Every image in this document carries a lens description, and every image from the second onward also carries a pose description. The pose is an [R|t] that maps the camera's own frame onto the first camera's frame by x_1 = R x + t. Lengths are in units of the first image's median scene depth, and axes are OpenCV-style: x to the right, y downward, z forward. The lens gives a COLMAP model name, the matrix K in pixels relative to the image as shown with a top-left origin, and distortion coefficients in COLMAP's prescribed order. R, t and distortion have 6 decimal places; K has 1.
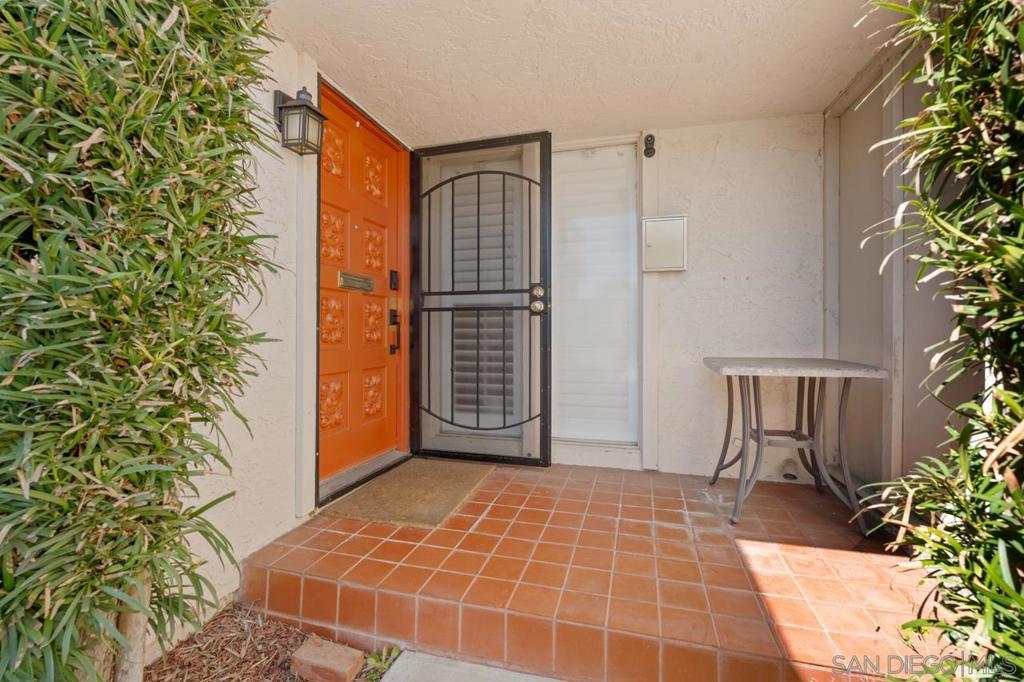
lens RADIAL K [[451.7, 0, 505.4], [0, 451.7, 334.8], [0, 0, 1]] dist [-0.006874, 0.000797]
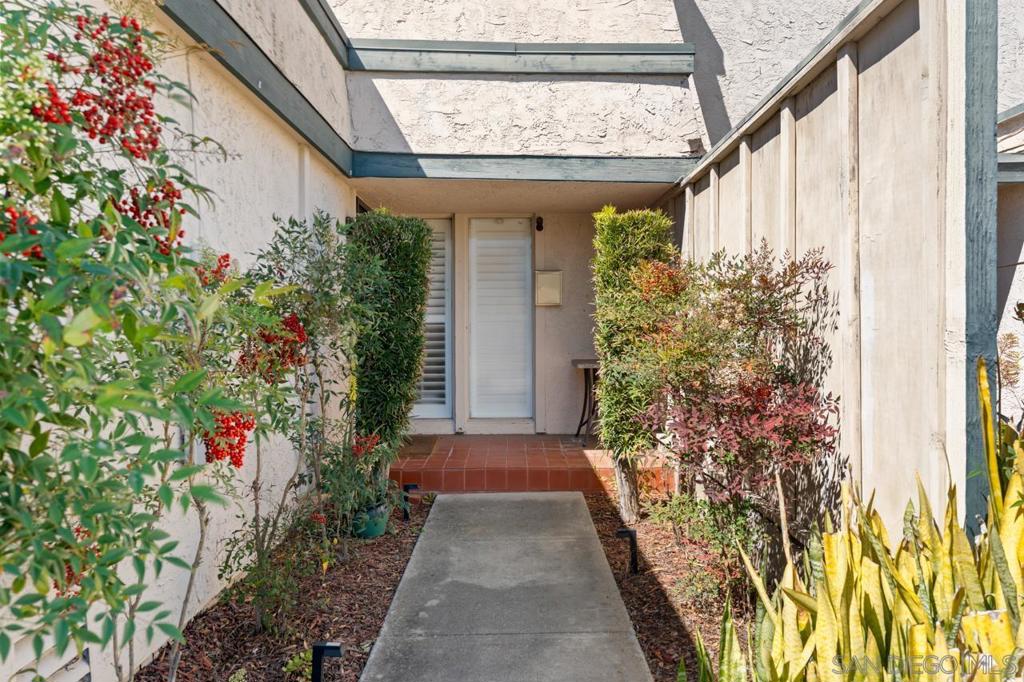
lens RADIAL K [[742.6, 0, 512.8], [0, 742.6, 340.7], [0, 0, 1]] dist [-0.010557, 0.001006]
pose [[0.953323, 0.004196, 0.301923, -0.546635], [-0.003619, 0.999990, -0.002468, -0.016246], [-0.301930, 0.001260, 0.953329, -1.424802]]
